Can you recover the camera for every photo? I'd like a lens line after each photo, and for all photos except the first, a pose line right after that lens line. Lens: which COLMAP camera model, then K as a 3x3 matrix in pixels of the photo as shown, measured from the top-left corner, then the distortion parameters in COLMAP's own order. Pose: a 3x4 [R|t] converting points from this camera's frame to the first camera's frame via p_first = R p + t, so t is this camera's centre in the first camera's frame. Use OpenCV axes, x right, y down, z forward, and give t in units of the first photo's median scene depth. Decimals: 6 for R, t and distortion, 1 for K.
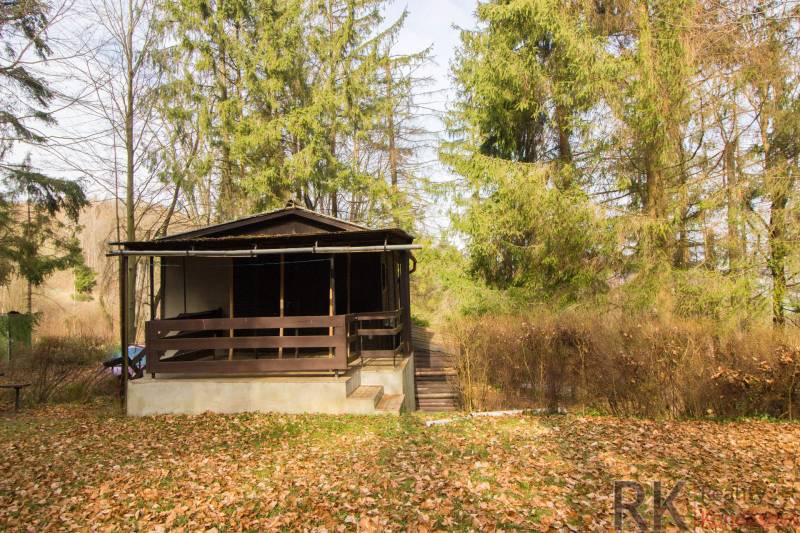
lens RADIAL K [[407.3, 0, 374.6], [0, 407.3, 270.2], [0, 0, 1]] dist [-0.000377, -0.000642]
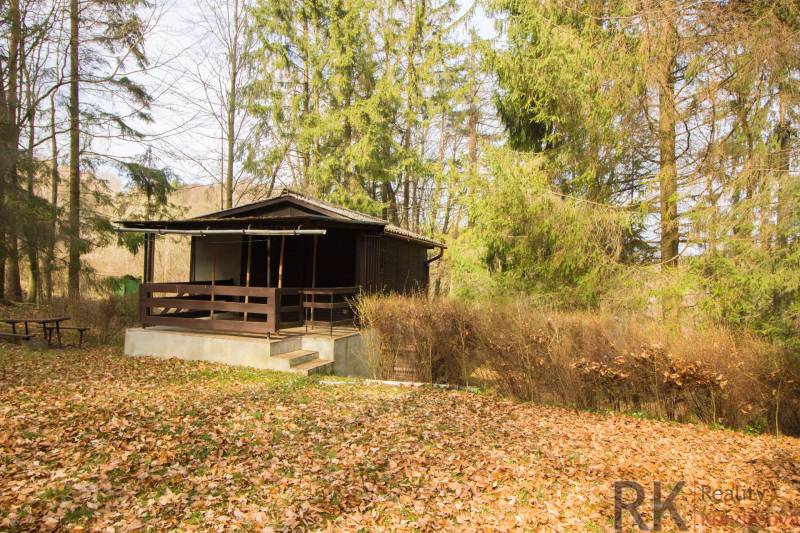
lens RADIAL K [[396.4, 0, 400.0], [0, 396.4, 266.5], [0, 0, 1]] dist [0.000215, 0.000070]
pose [[0.978191, 0.049286, -0.201776, 0.310500], [-0.042910, 0.998435, 0.035856, -0.005125], [0.203227, -0.026416, 0.978775, -0.033019]]
